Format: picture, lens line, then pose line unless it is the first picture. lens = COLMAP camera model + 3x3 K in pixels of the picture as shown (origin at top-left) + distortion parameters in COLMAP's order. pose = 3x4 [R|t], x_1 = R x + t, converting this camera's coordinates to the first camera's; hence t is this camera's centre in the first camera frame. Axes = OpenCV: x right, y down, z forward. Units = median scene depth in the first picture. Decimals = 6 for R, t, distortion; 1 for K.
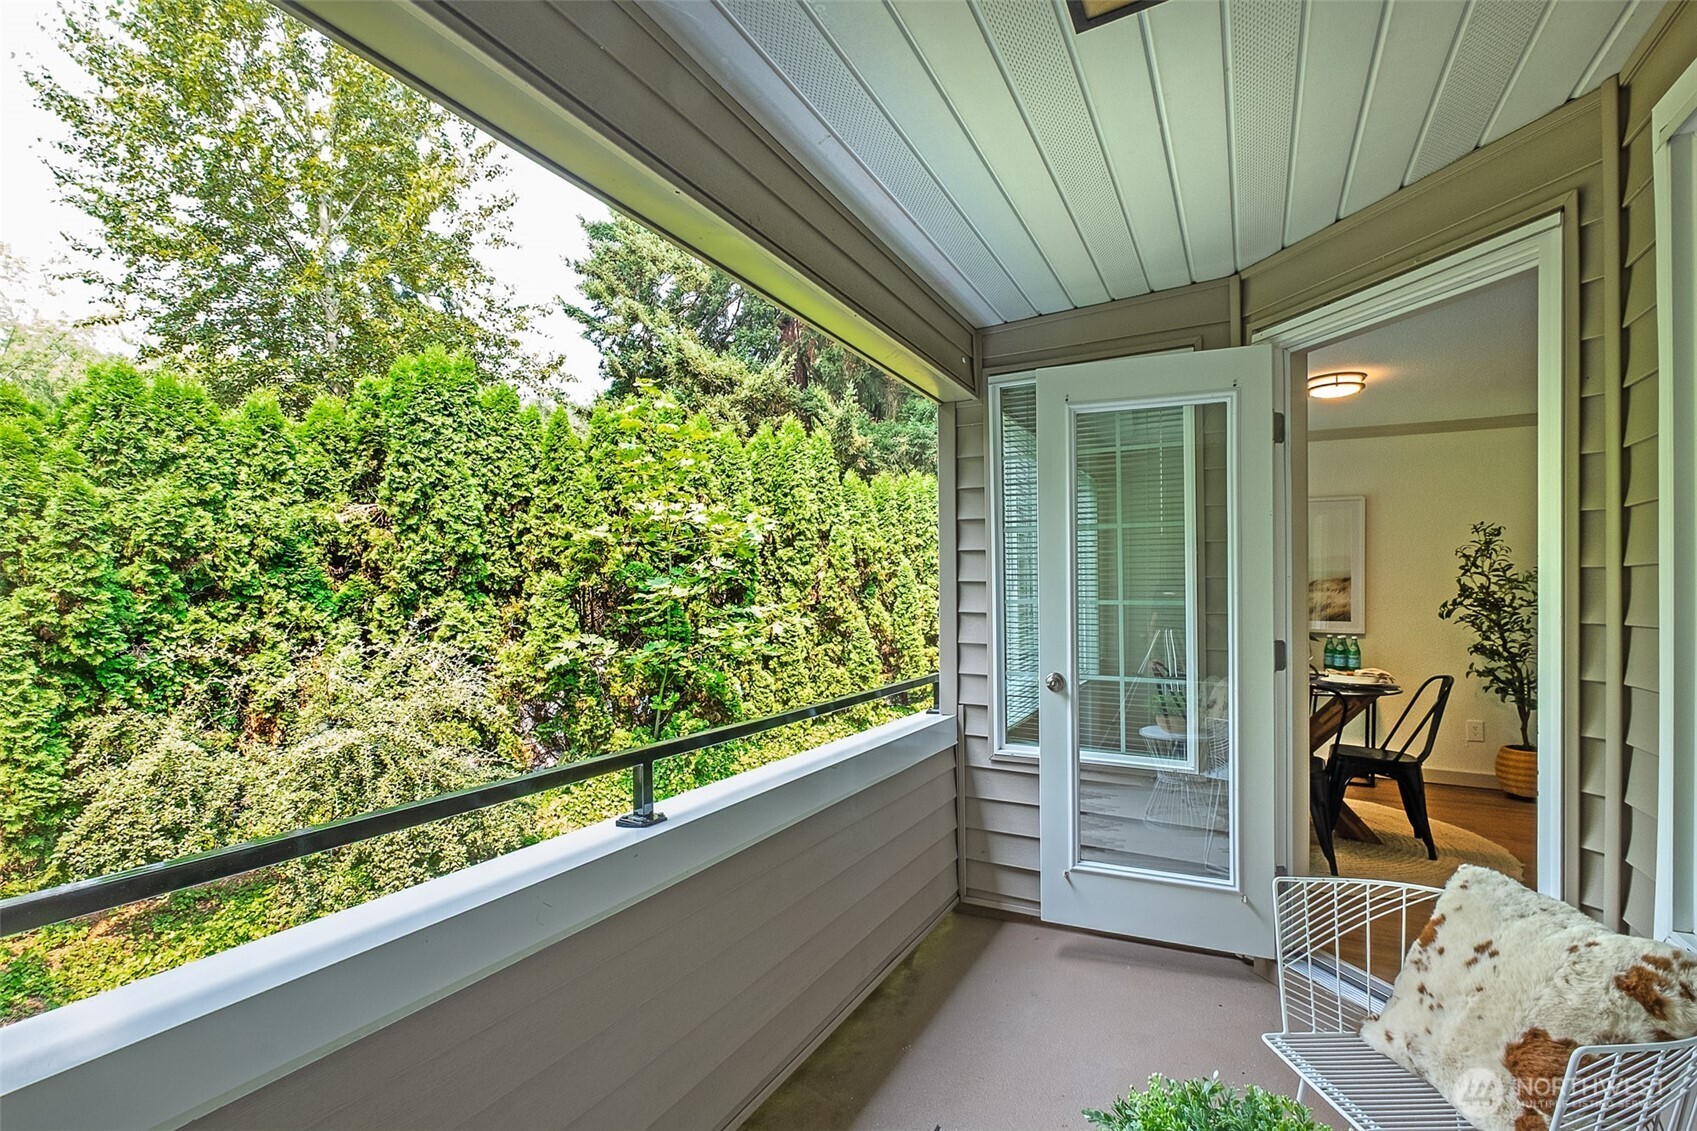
lens RADIAL K [[778.0, 0, 865.9], [0, 778.0, 600.5], [0, 0, 1]] dist [0.003733, -0.000920]
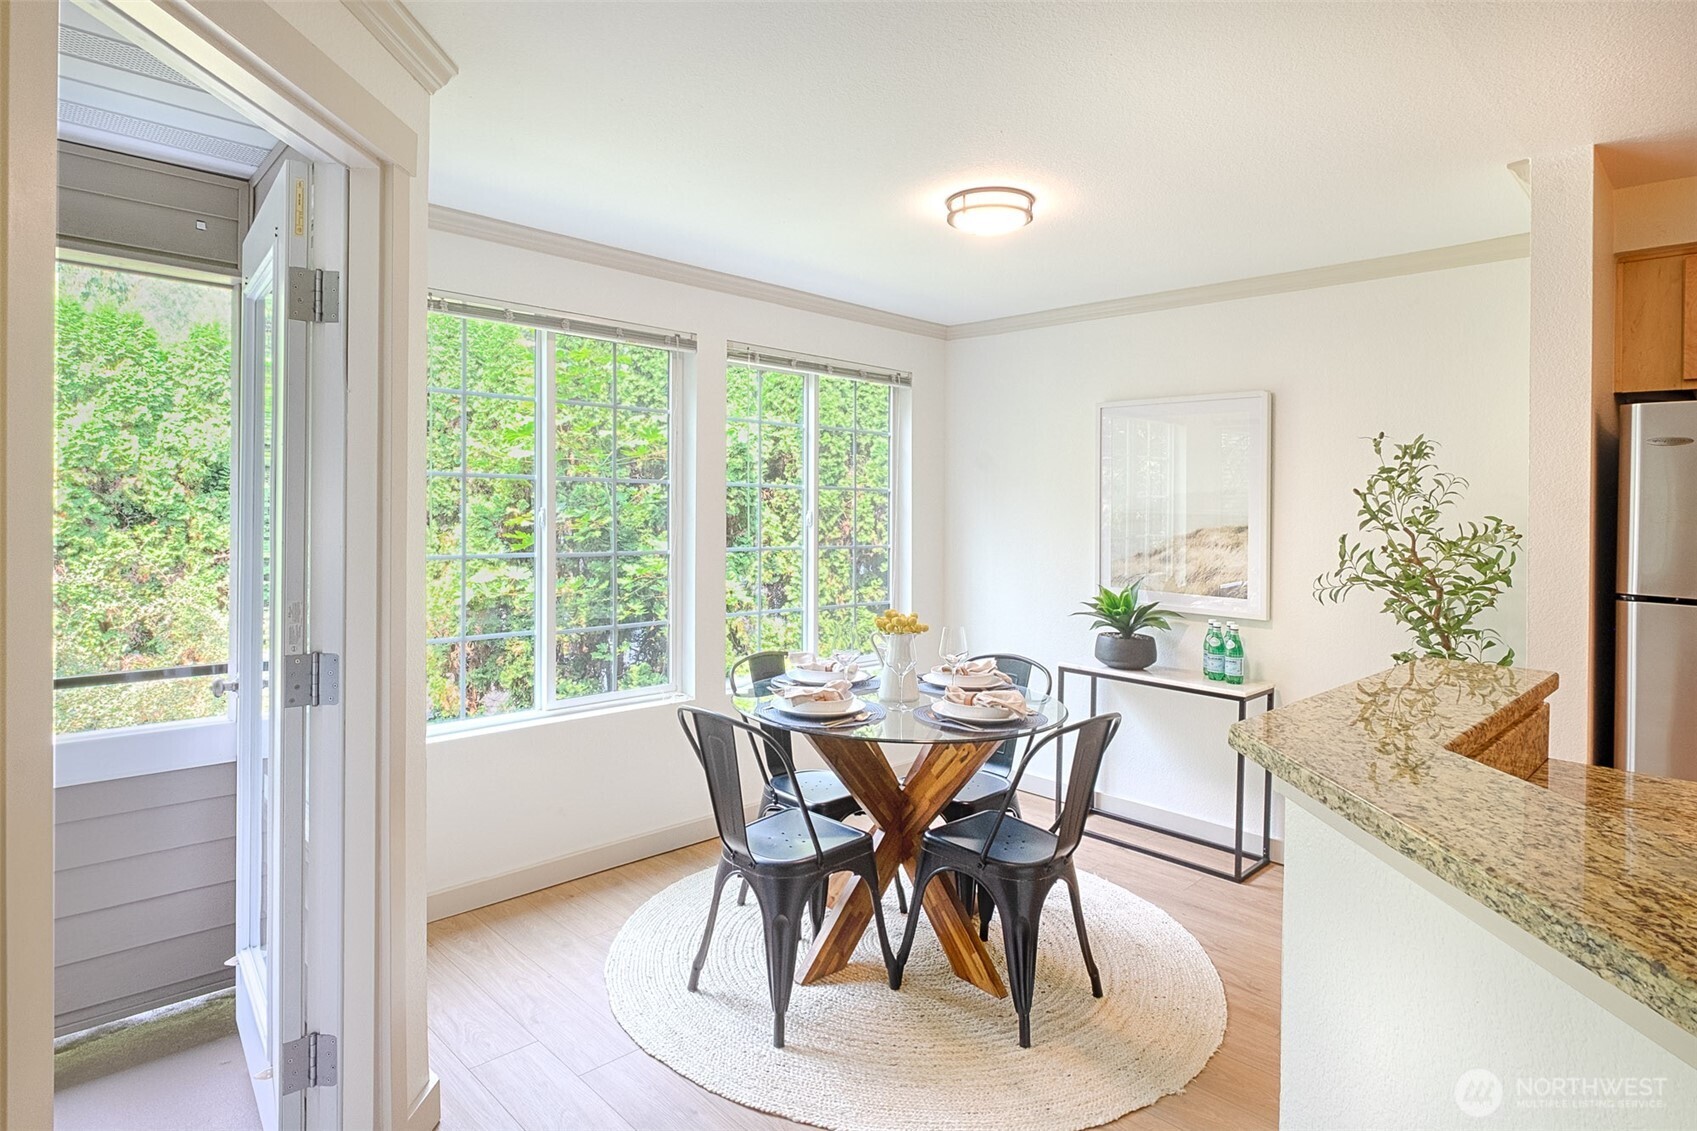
lens RADIAL K [[941.5, 0, 871.9], [0, 941.5, 508.5], [0, 0, 1]] dist [0.000884, -0.002521]
pose [[0.948394, 0.012616, -0.316843, 0.425693], [-0.017764, 0.999753, -0.013364, -0.020702], [0.316596, 0.018303, 0.948384, 0.161147]]
